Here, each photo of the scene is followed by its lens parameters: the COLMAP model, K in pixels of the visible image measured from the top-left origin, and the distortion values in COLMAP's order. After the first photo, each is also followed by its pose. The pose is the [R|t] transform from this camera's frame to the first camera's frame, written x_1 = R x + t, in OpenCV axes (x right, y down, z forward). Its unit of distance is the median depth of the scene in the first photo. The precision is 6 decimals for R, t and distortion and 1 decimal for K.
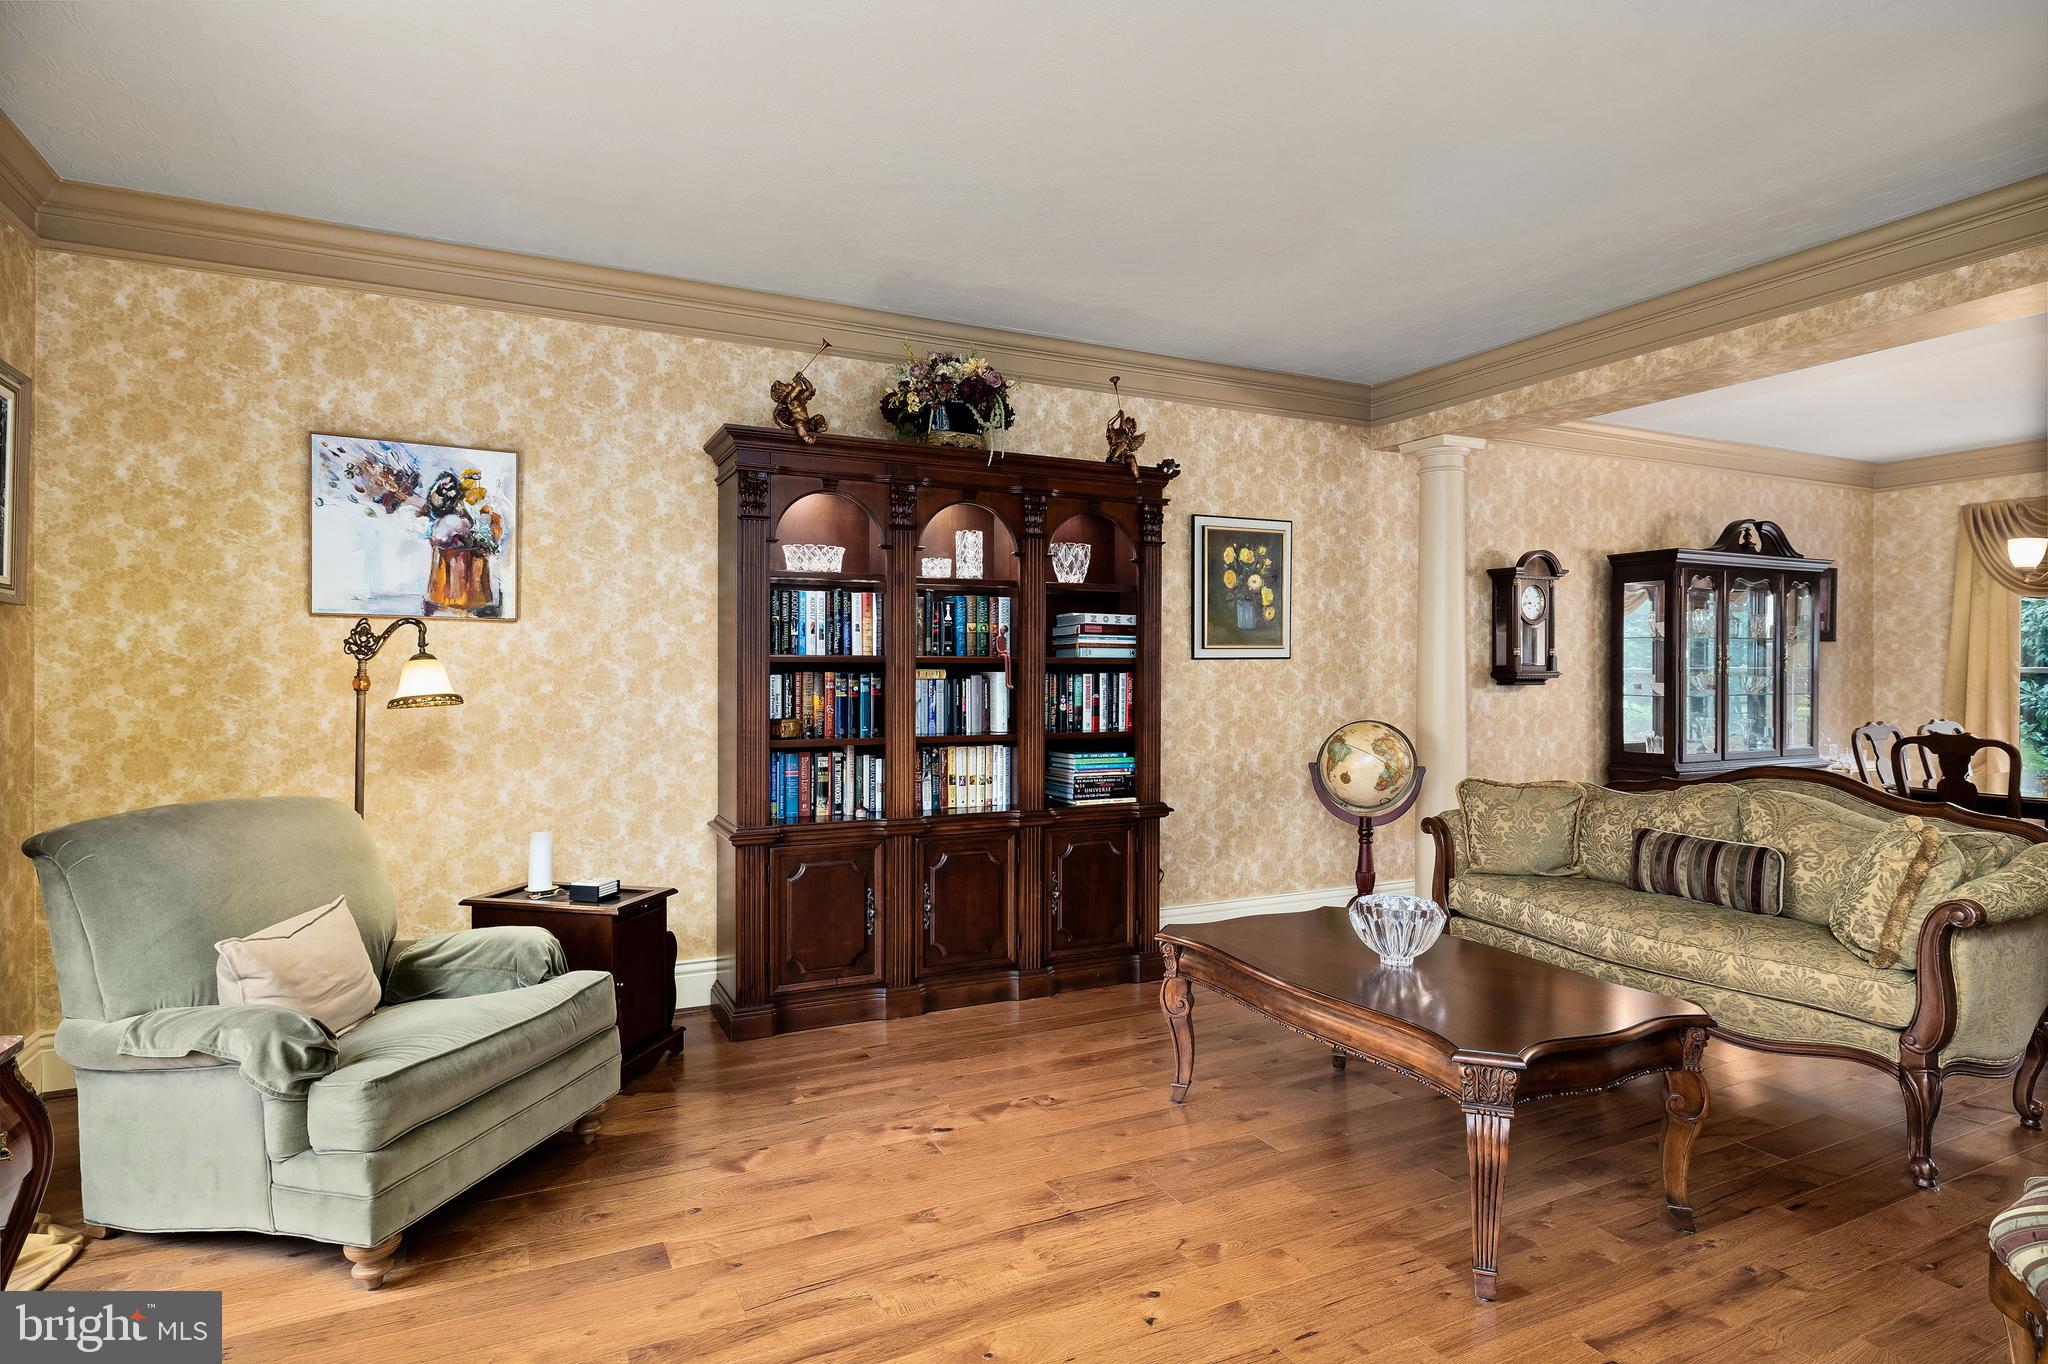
lens RADIAL K [[1065.5, 0, 1021.2], [0, 1065.5, 675.7], [0, 0, 1]] dist [-0.006695, 0.000997]
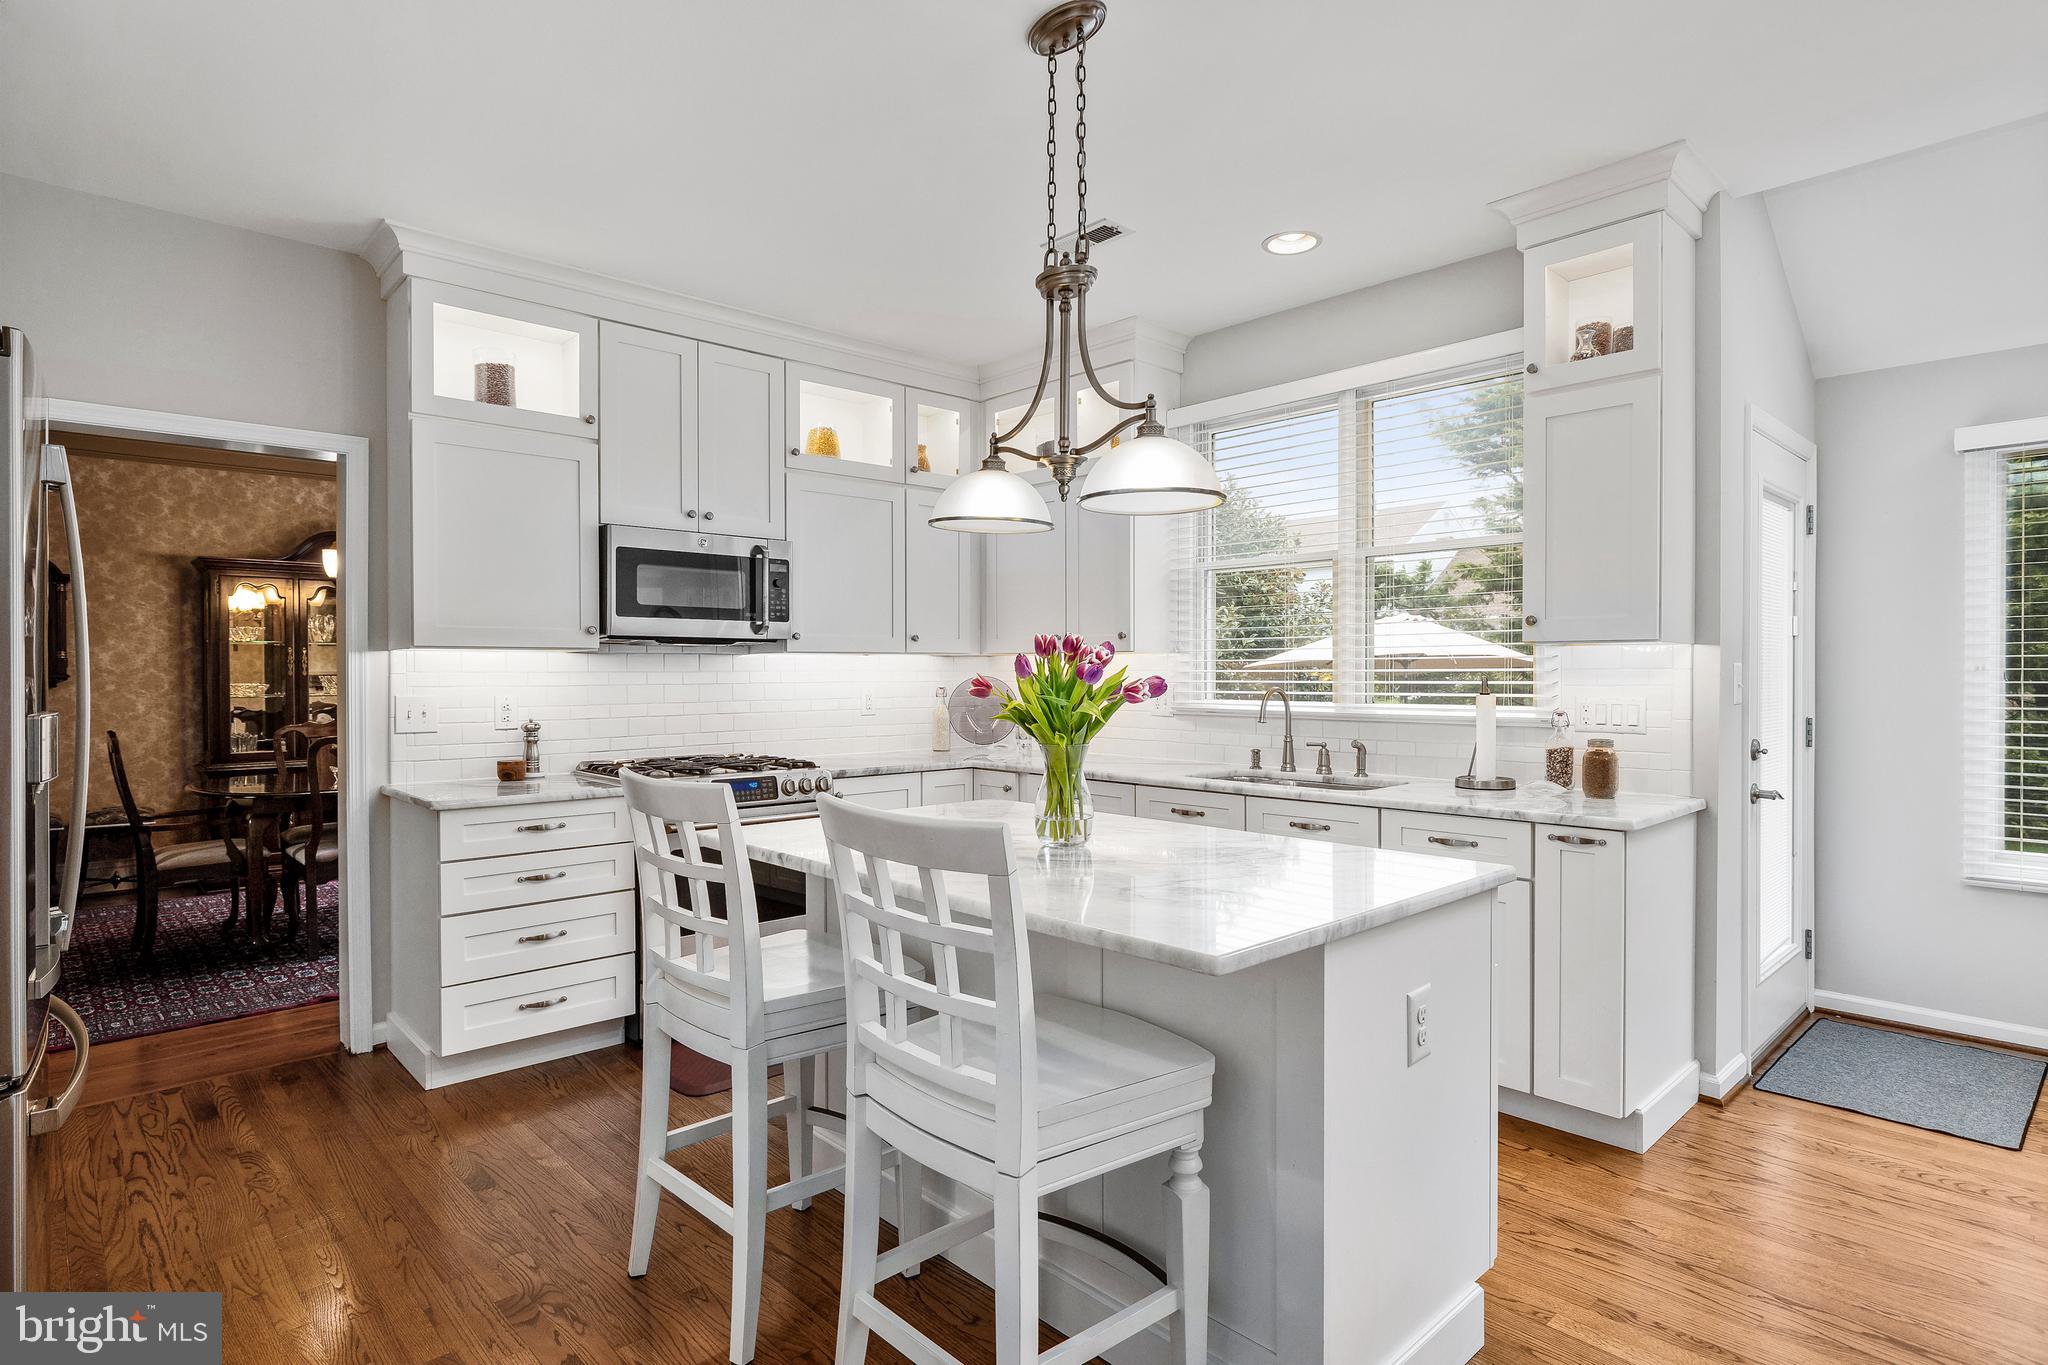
lens RADIAL K [[1065.5, 0, 1028.2], [0, 1065.5, 678.8], [0, 0, 1]] dist [-0.006695, 0.000997]
pose [[0.952988, -0.001846, 0.303004, 1.133300], [-0.000336, 0.999974, 0.007150, -0.007348], [-0.303009, -0.006916, 0.952963, -0.259060]]
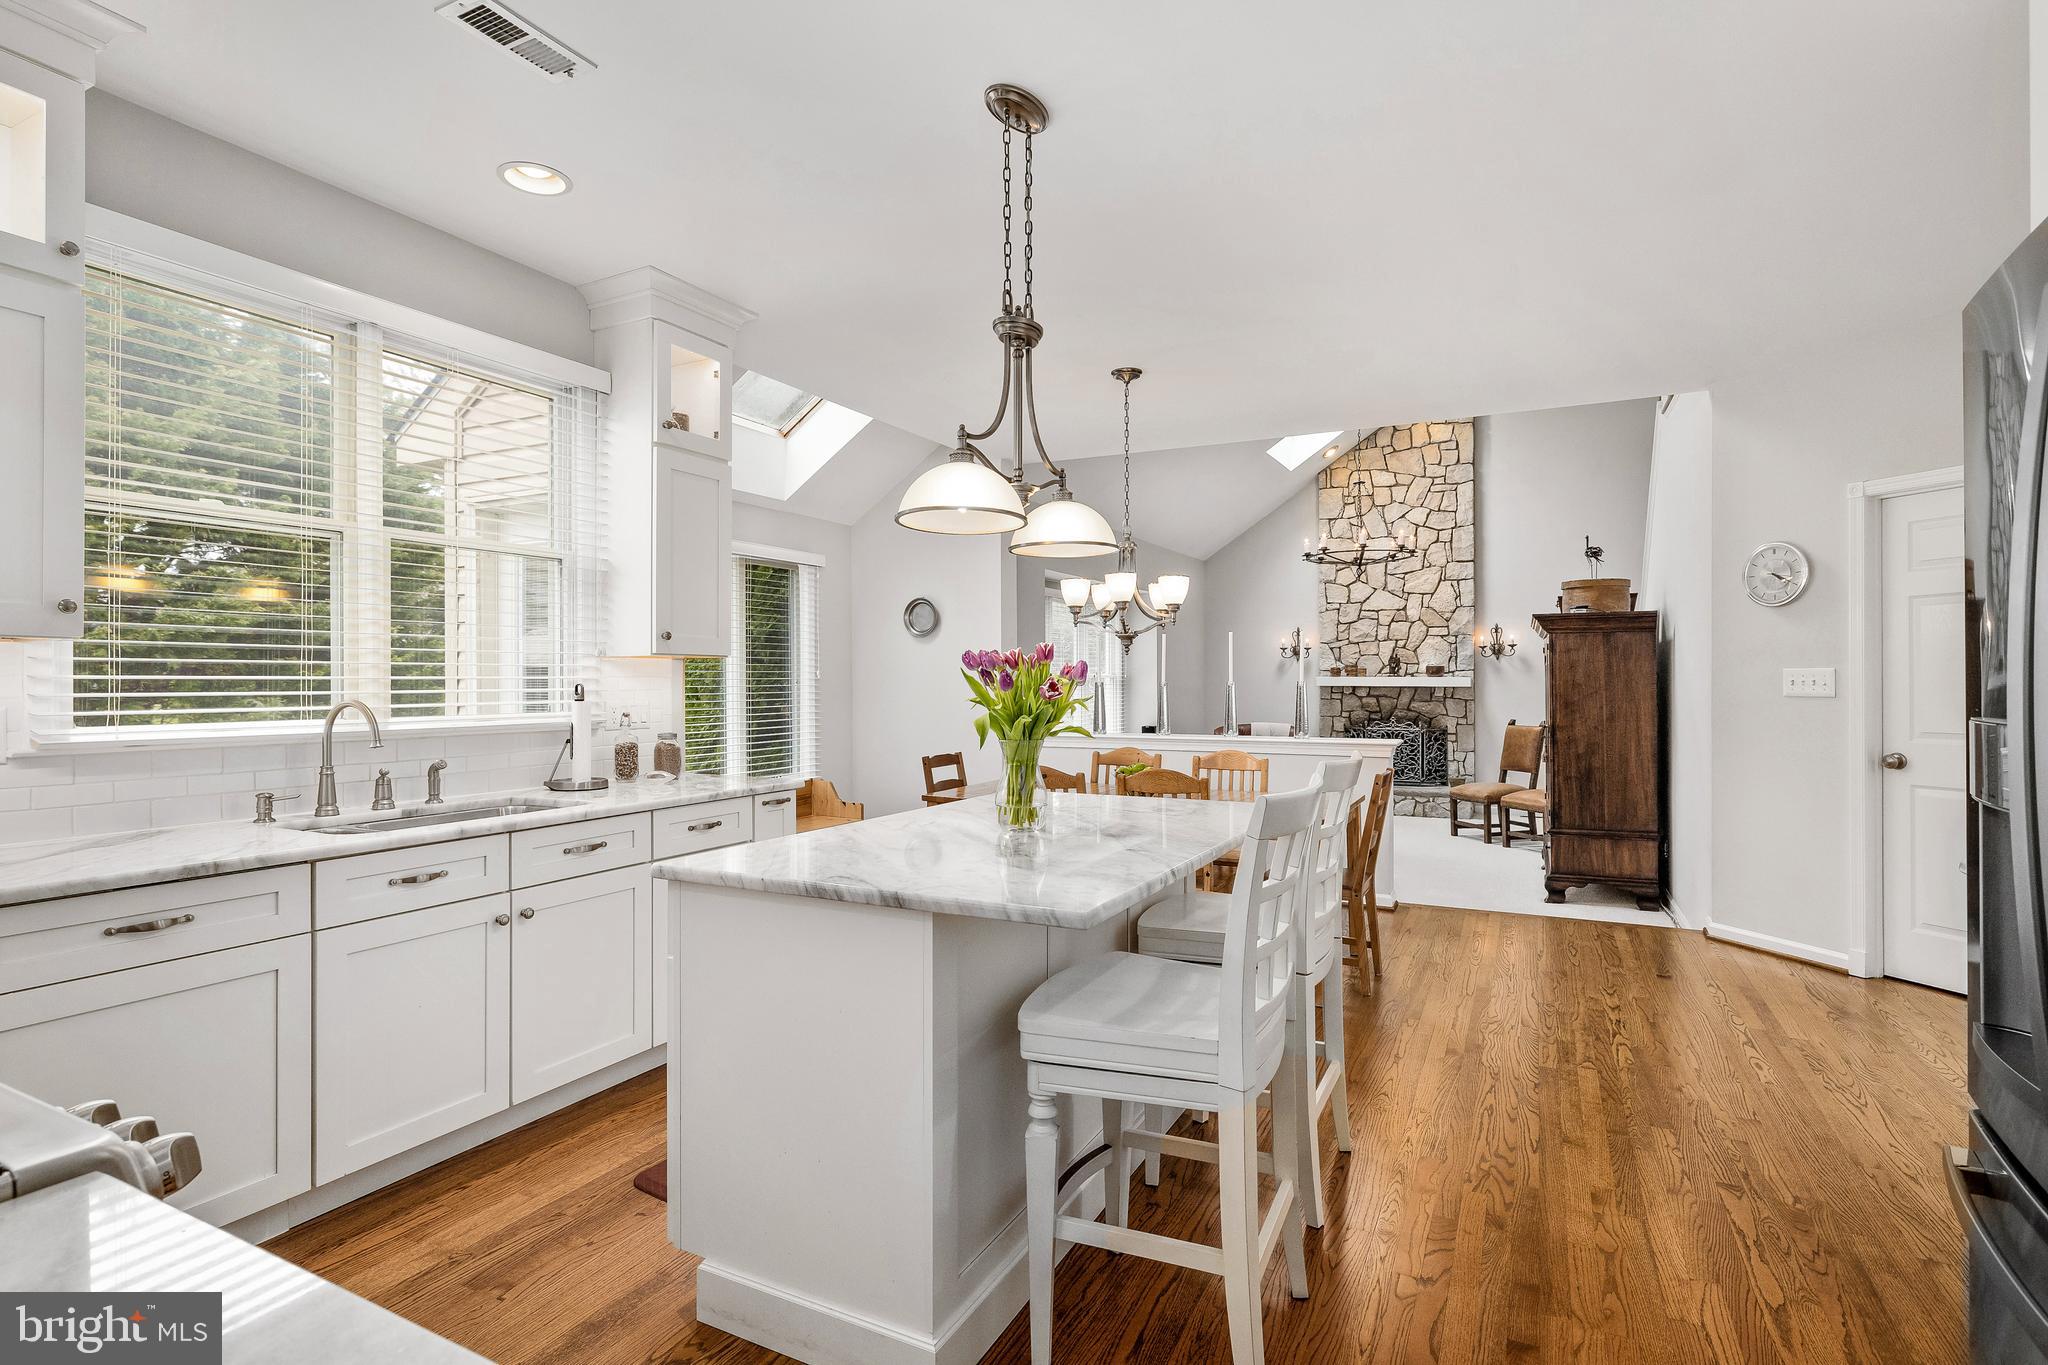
lens RADIAL K [[1045.8, 0, 1018.3], [0, 1045.8, 674.7], [0, 0, 1]] dist [-0.000397, 0.000858]
pose [[-0.612702, 0.010498, 0.790244, 0.906911], [0.004288, 0.999941, -0.009959, -0.002283], [-0.790303, -0.002714, -0.612711, 0.417730]]
